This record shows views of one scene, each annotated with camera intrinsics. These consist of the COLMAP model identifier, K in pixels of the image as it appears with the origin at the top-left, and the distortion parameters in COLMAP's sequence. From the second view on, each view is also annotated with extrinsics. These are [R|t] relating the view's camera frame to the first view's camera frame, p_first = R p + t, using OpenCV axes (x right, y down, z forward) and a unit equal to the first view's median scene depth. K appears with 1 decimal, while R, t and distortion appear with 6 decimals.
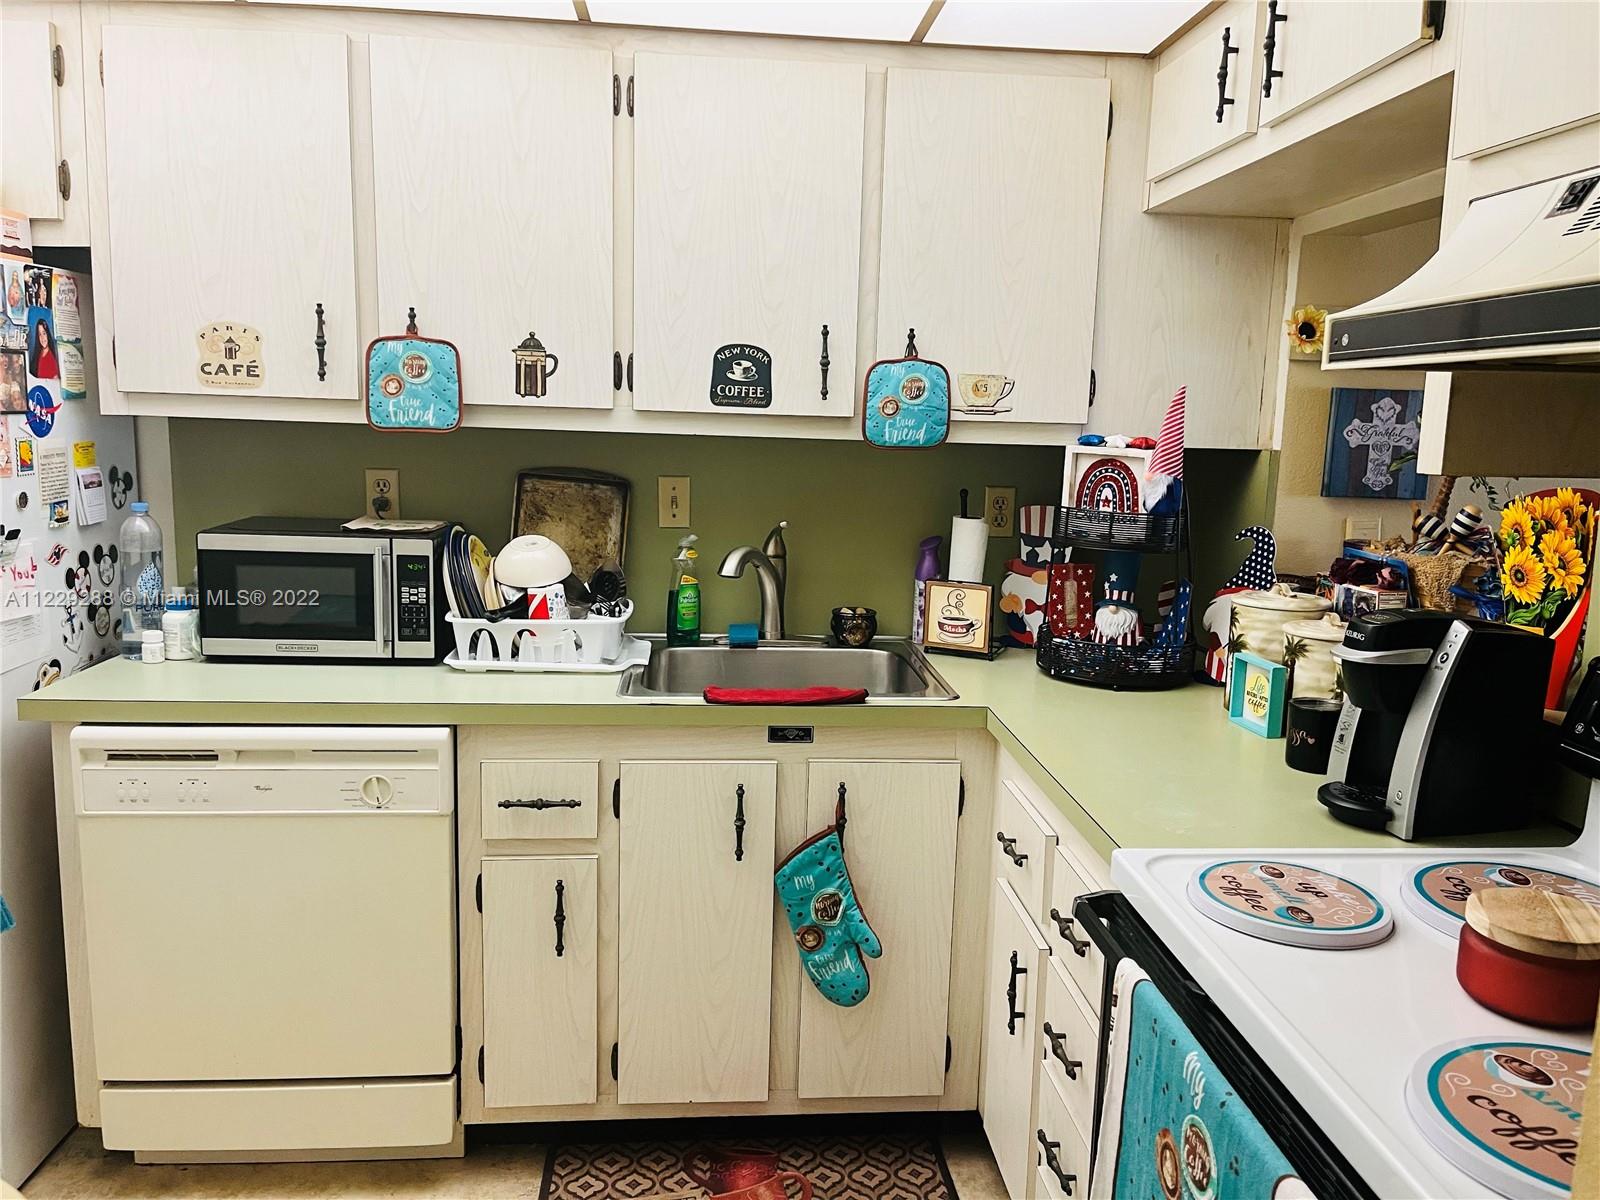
lens RADIAL K [[1174.8, 0, 834.6], [0, 1174.8, 593.8], [0, 0, 1]] dist [0.058735, -0.074820]
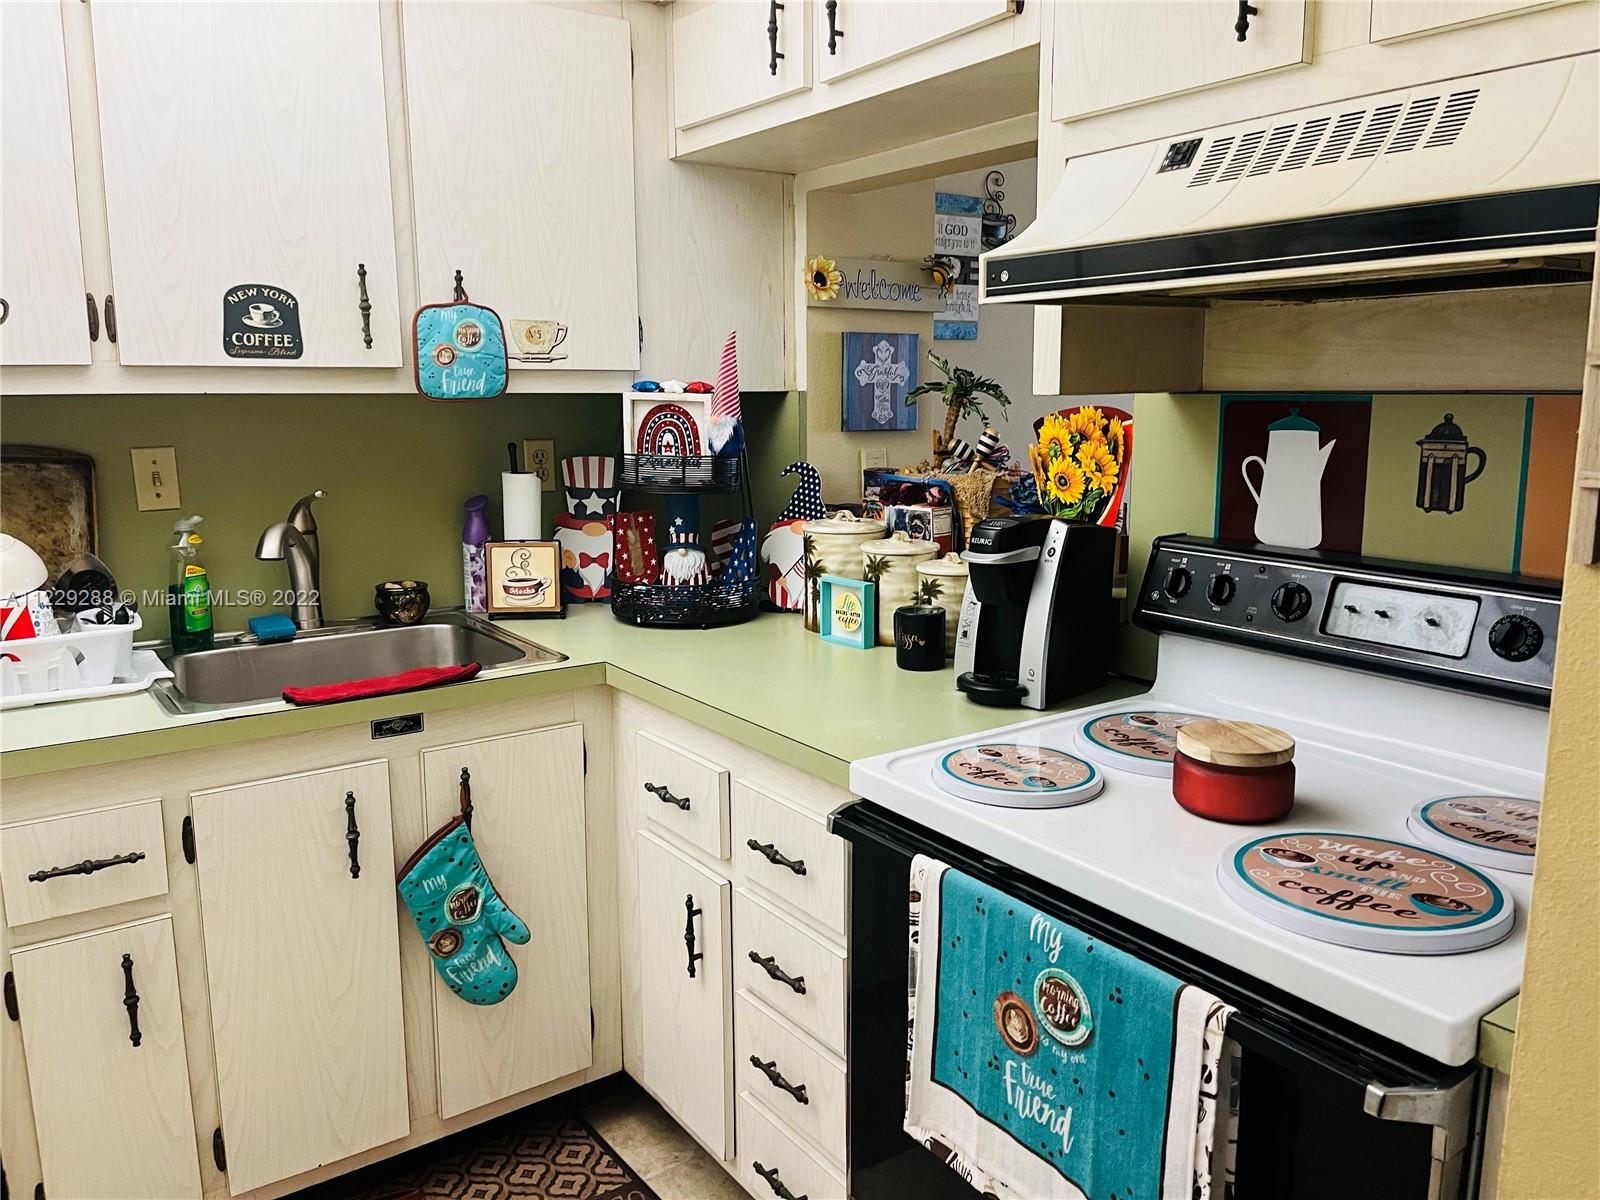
lens RADIAL K [[1174.8, 0, 775.5], [0, 1174.8, 585.6], [0, 0, 1]] dist [0.058735, -0.074820]
pose [[0.865477, -0.115141, 0.487537, -0.212398], [0.104654, 0.993310, 0.048808, 0.000901], [-0.489896, 0.008781, 0.871737, 0.079503]]
